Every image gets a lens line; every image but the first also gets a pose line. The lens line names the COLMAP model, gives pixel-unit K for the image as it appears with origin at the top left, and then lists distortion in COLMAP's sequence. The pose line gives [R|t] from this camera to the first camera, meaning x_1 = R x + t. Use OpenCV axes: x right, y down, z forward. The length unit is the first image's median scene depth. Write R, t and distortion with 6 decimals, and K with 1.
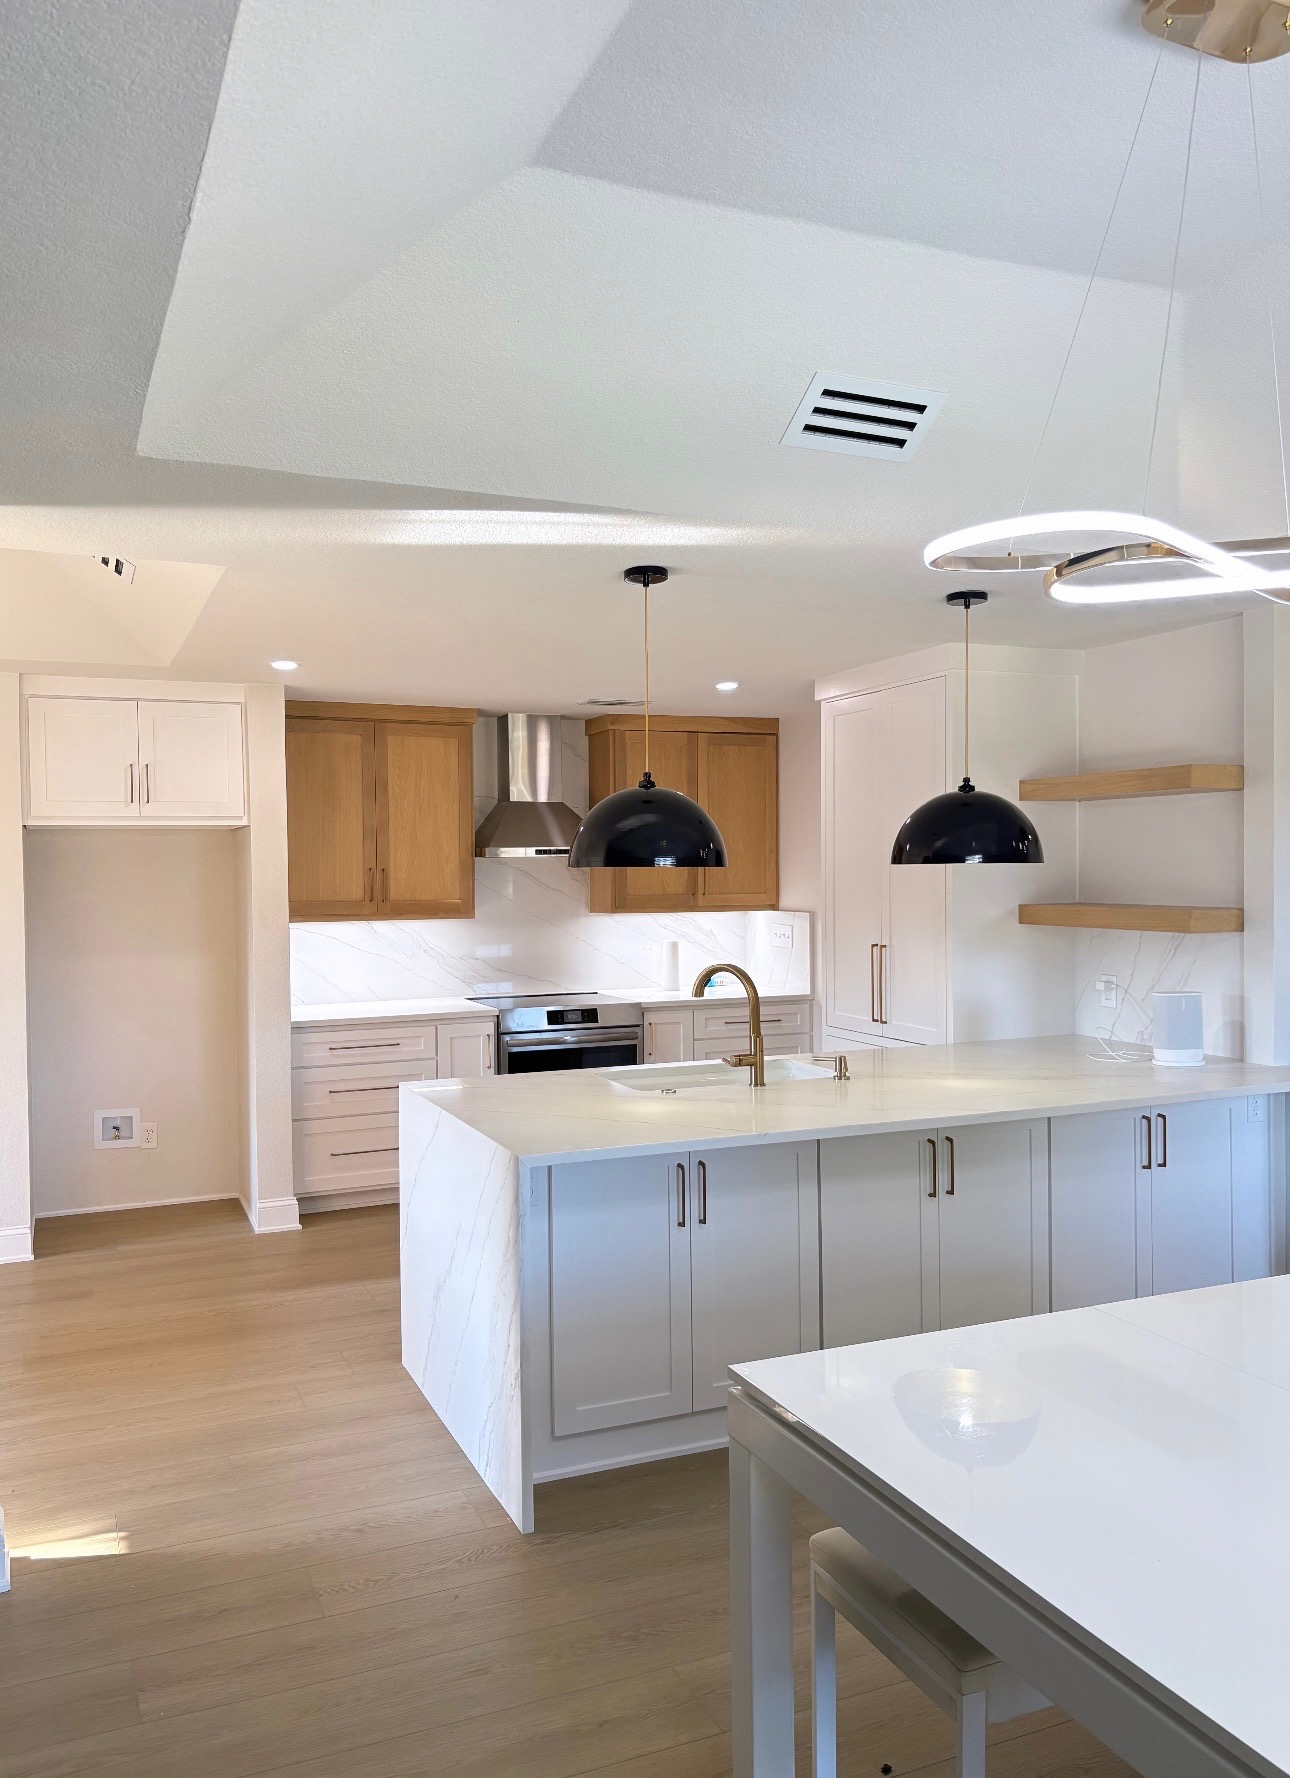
lens RADIAL K [[1333.9, 0, 642.5], [0, 1333.9, 895.7], [0, 0, 1]] dist [0.016039, 0.001228]
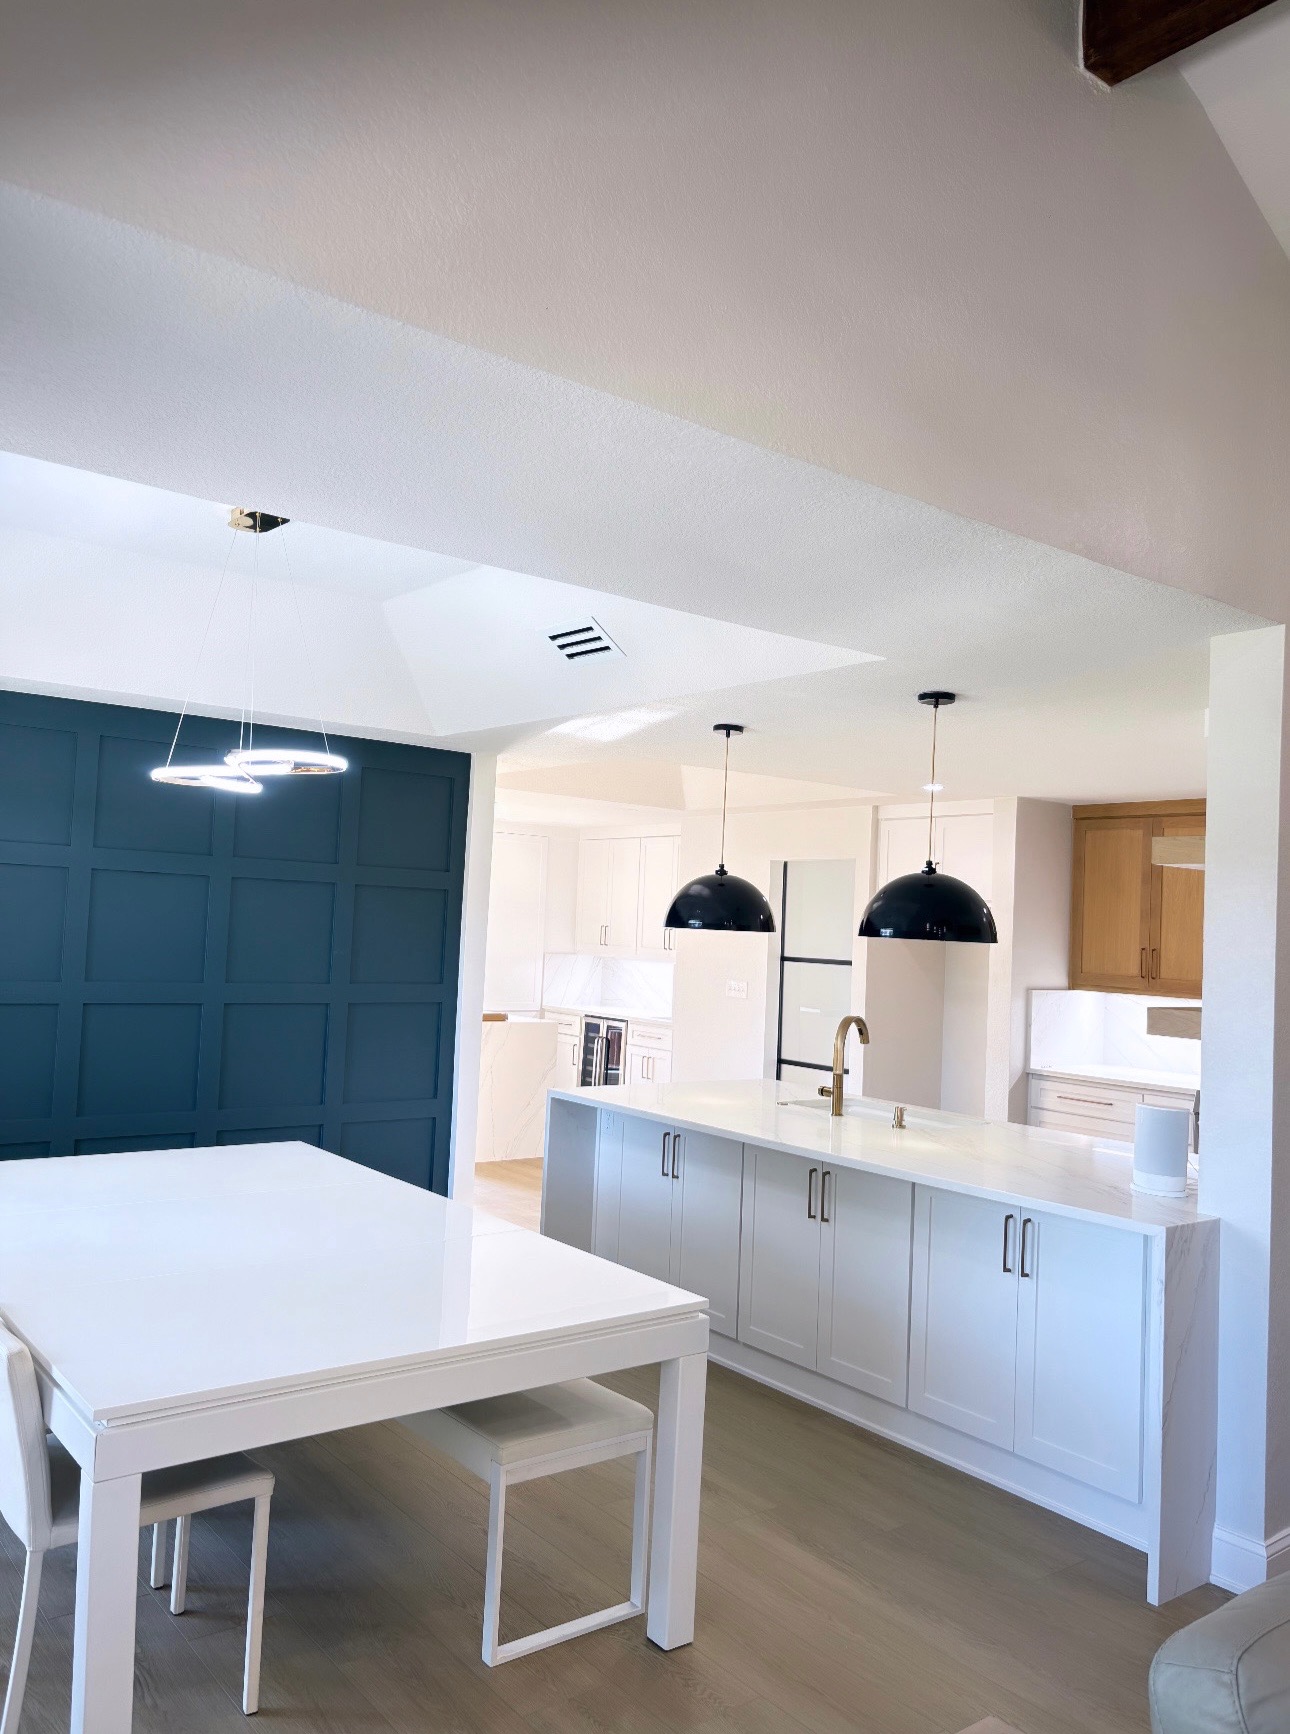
lens RADIAL K [[1331.3, 0, 644.6], [0, 1331.3, 864.9], [0, 0, 1]] dist [0.029927, -0.017763]
pose [[0.251771, -0.023642, -0.967498, 1.233024], [-0.067640, 0.996827, -0.041961, -0.023538], [0.965420, 0.076006, 0.249373, 0.504179]]
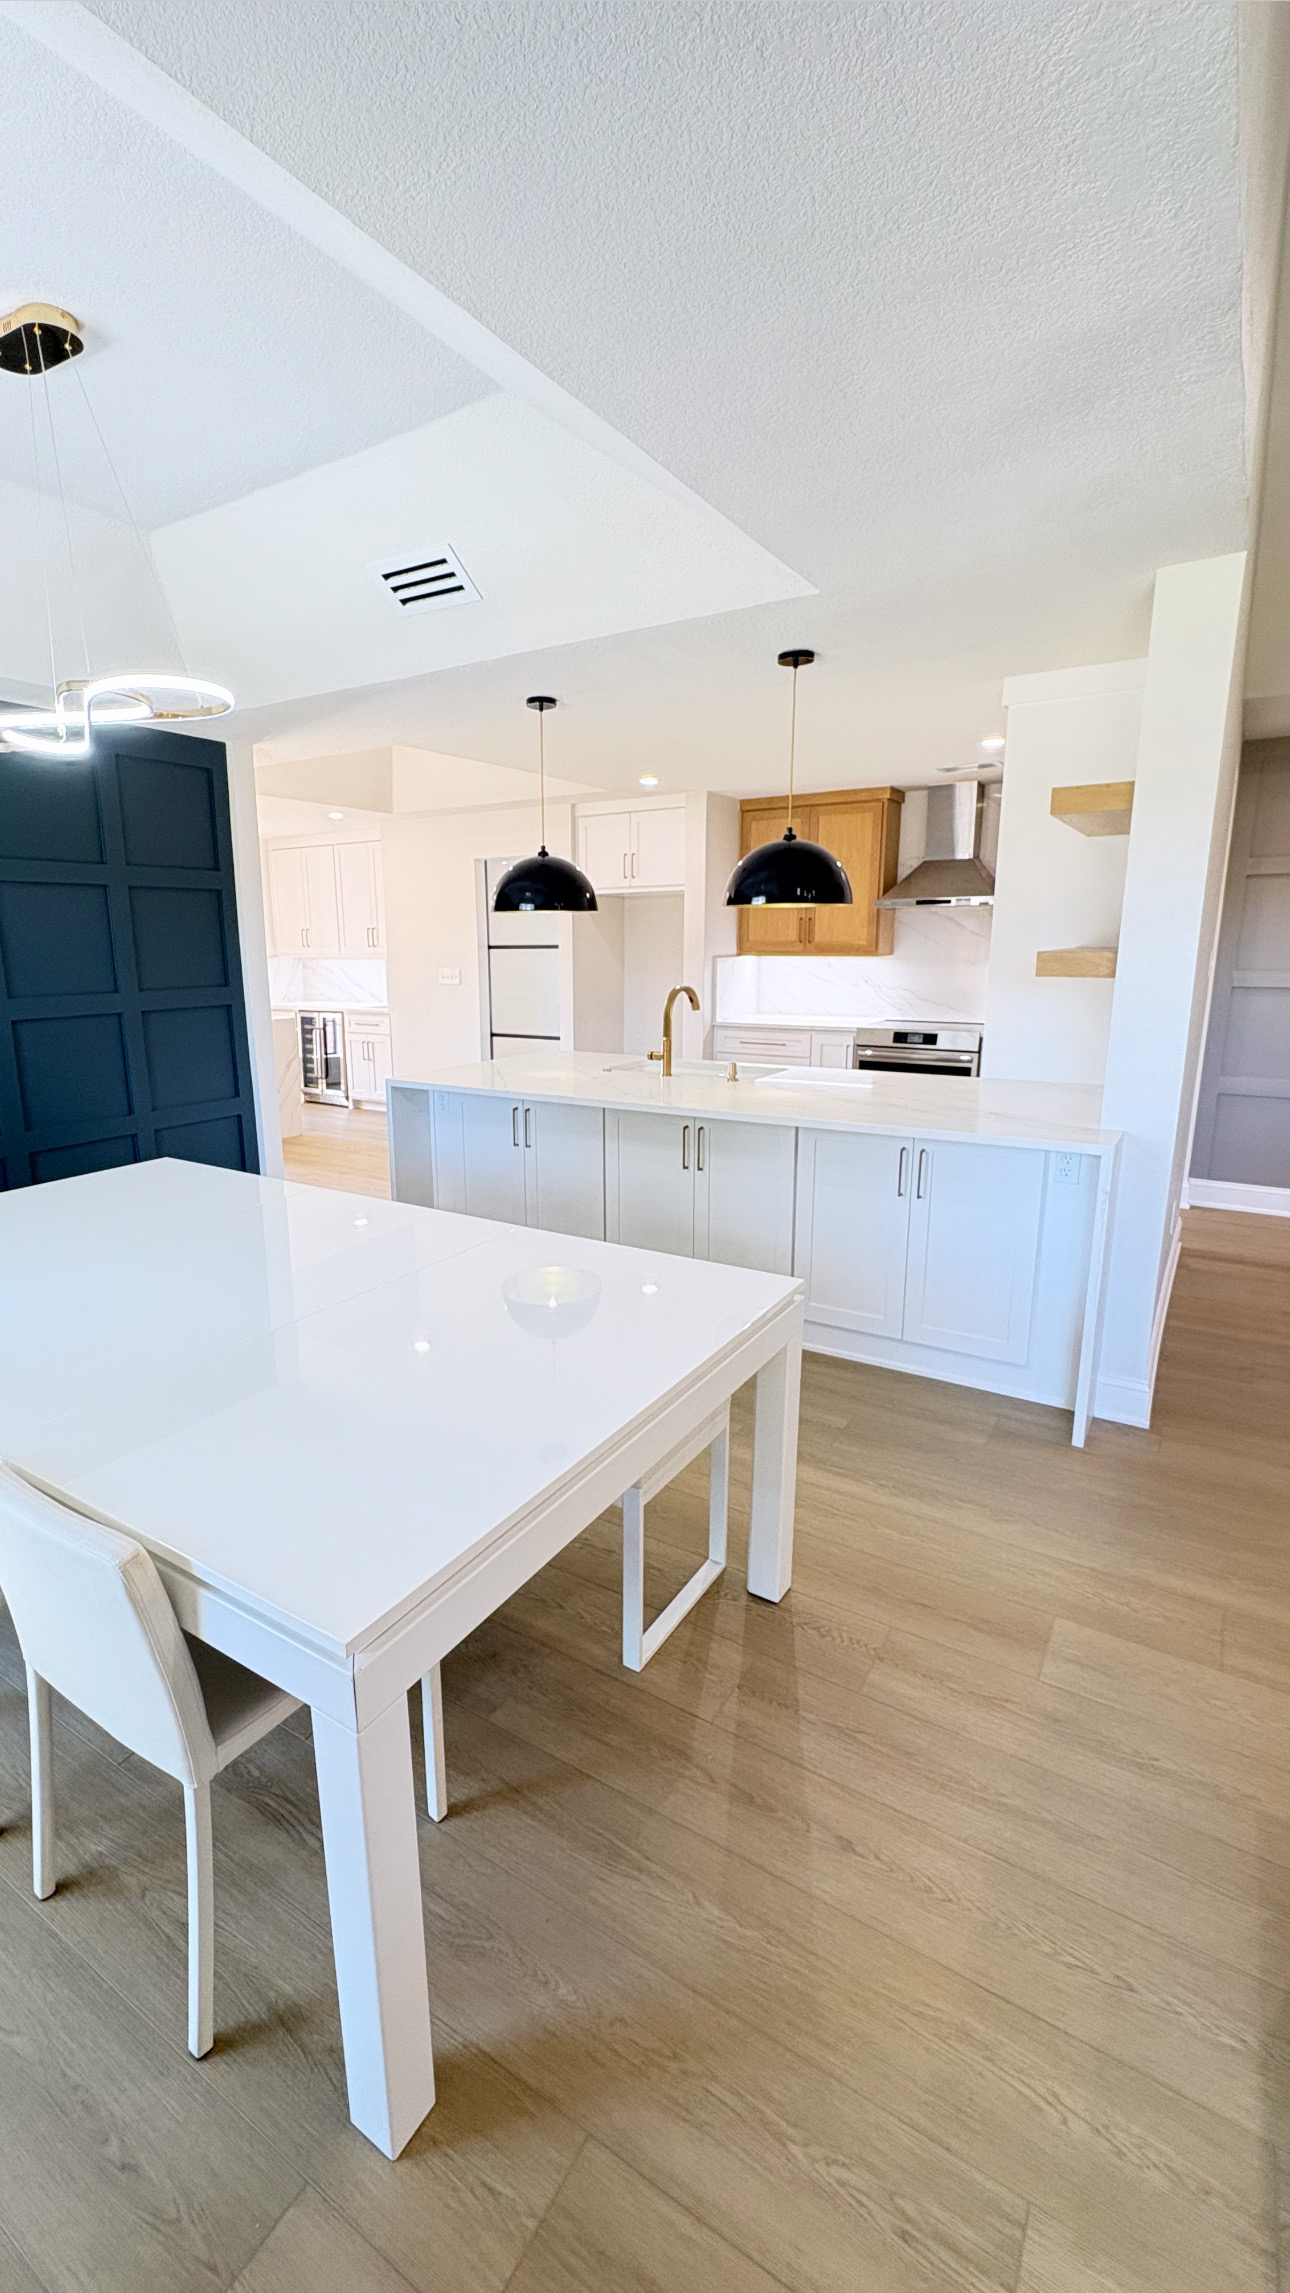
lens RADIAL K [[987.1, 0, 584.0], [0, 987.1, 1149.1], [0, 0, 1]] dist [0.002433, -0.000181]
pose [[0.552194, 0.178578, -0.814366, 0.876514], [-0.011589, 0.978341, 0.206677, 0.007996], [0.833635, -0.104688, 0.542303, 0.370340]]
